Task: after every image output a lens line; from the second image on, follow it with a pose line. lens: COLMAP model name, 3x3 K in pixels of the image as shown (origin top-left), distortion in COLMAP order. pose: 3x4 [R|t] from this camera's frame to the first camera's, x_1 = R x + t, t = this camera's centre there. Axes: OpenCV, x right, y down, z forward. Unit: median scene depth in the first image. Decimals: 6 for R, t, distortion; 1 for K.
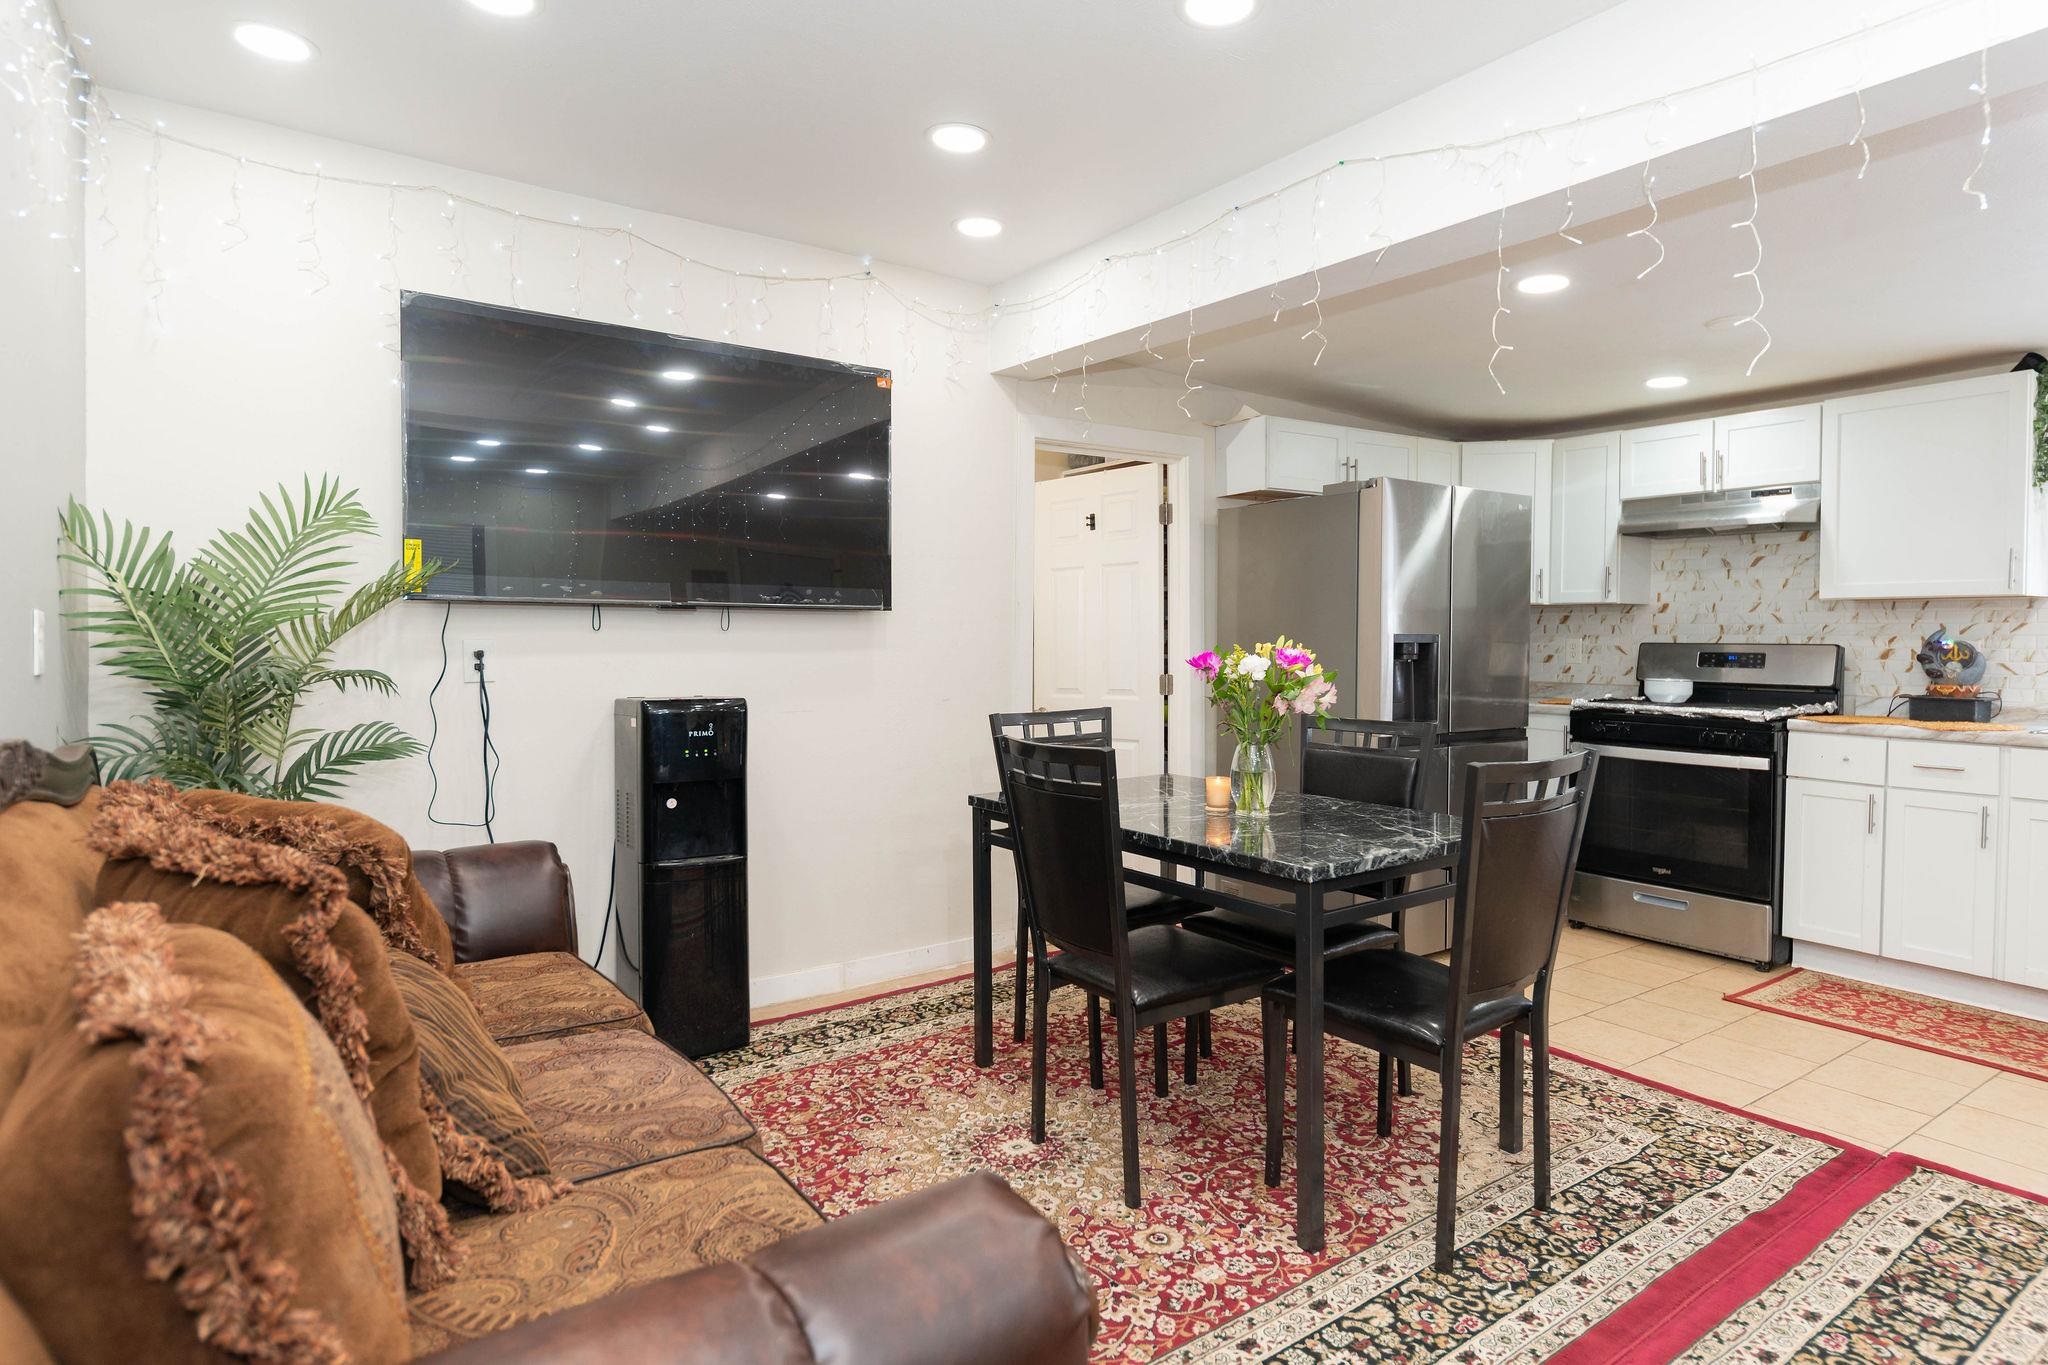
lens RADIAL K [[1096.1, 0, 1028.4], [0, 1096.1, 657.1], [0, 0, 1]] dist [0.001034, -0.004516]
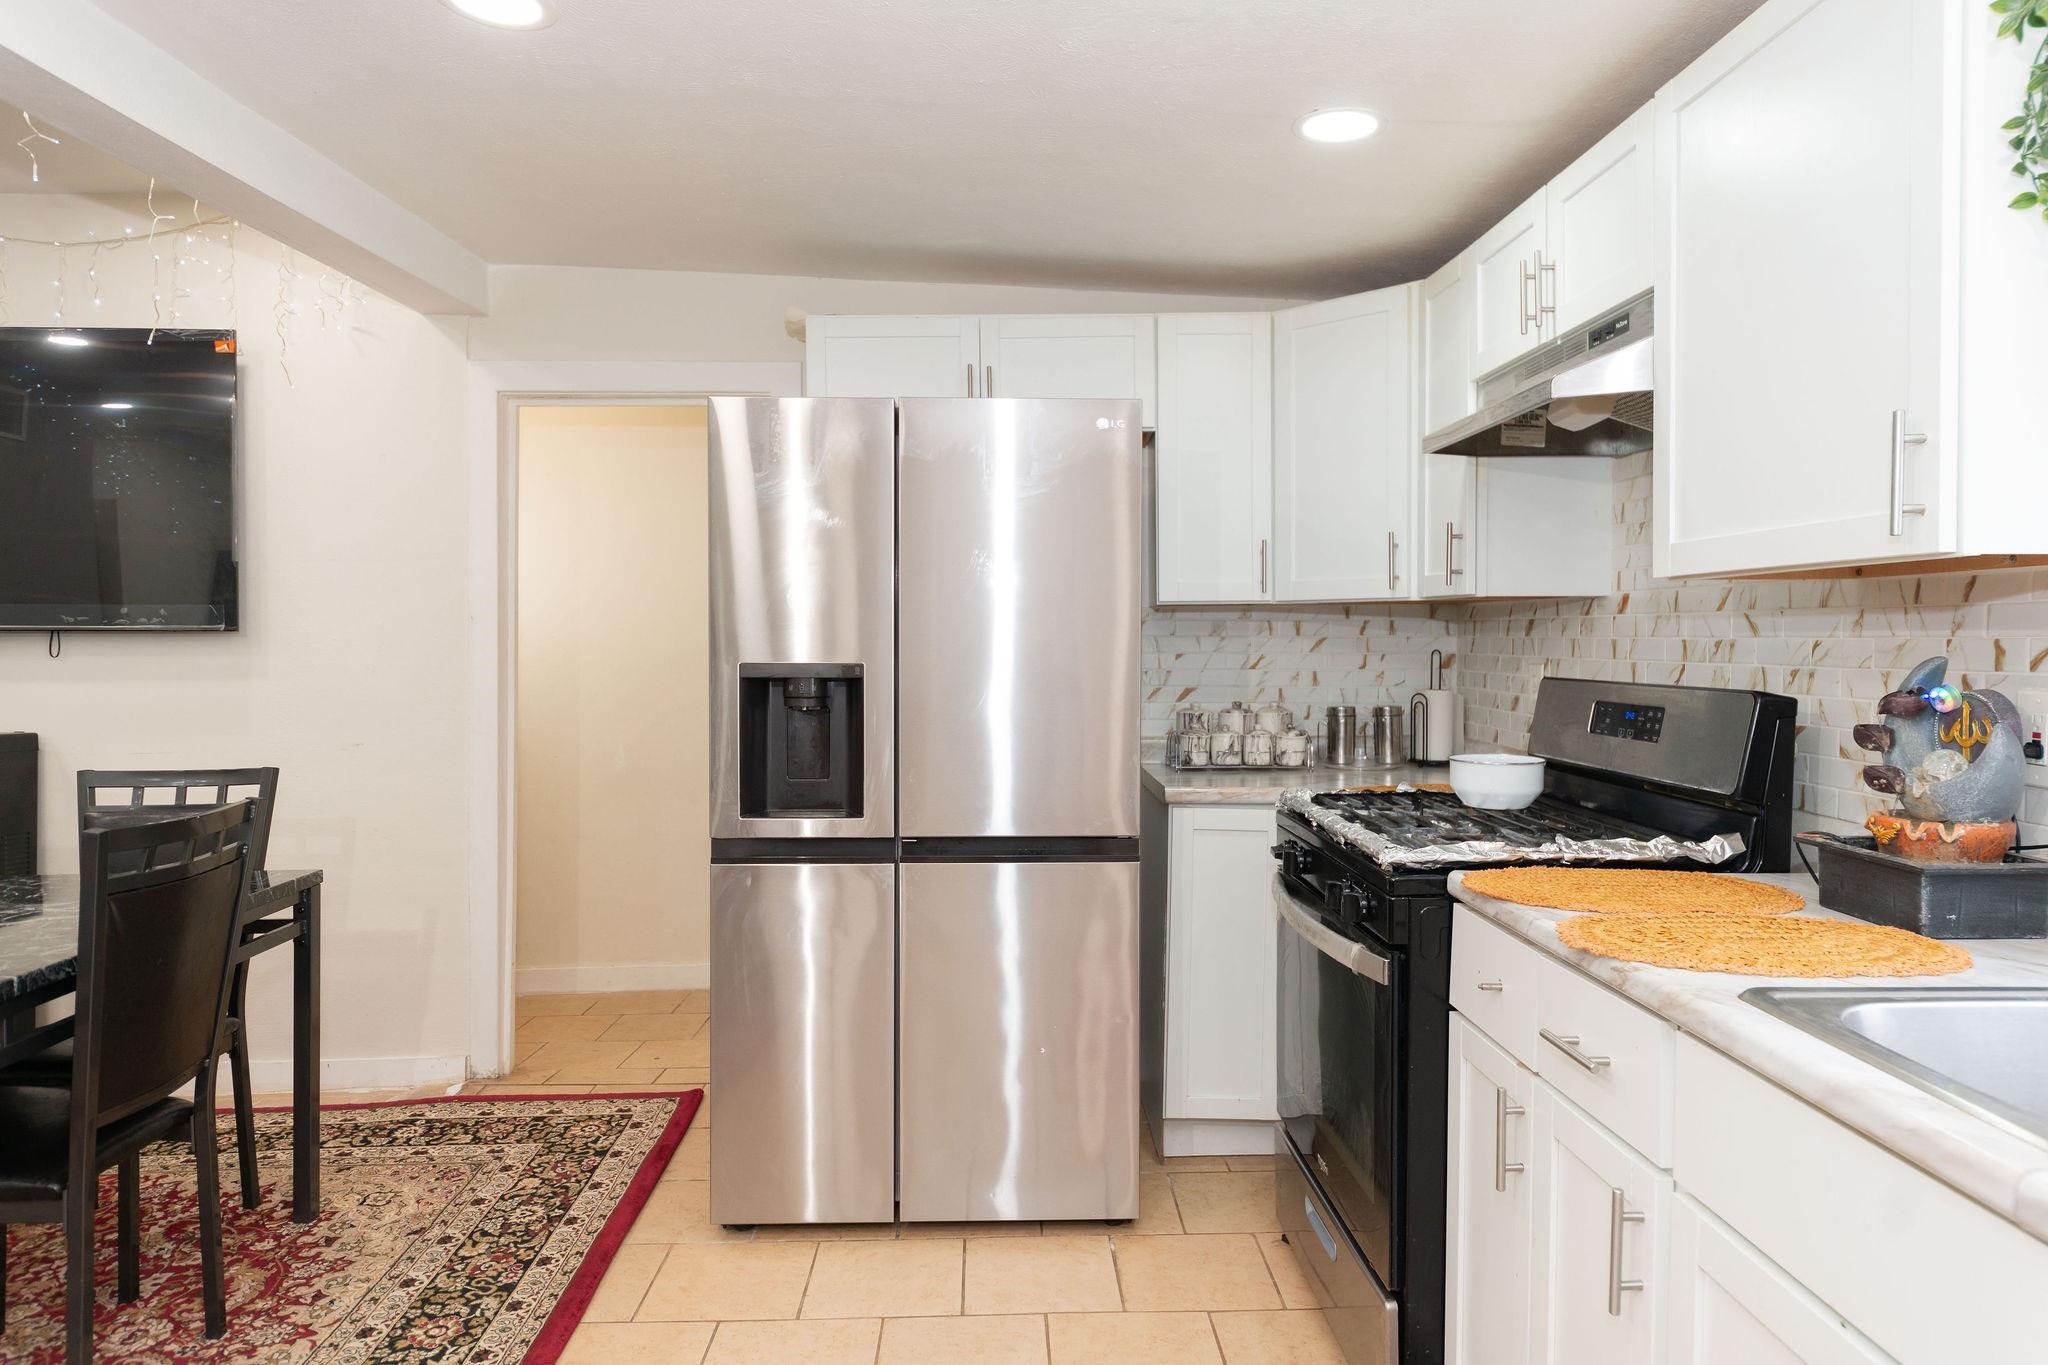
lens RADIAL K [[1285.7, 0, 1046.9], [0, 1285.7, 667.6], [0, 0, 1]] dist [0.016015, -0.013410]
pose [[0.841831, 0.006569, -0.539701, 0.940667], [-0.005387, 0.999978, 0.003767, -0.025113], [0.539714, -0.000264, 0.841848, 0.567798]]
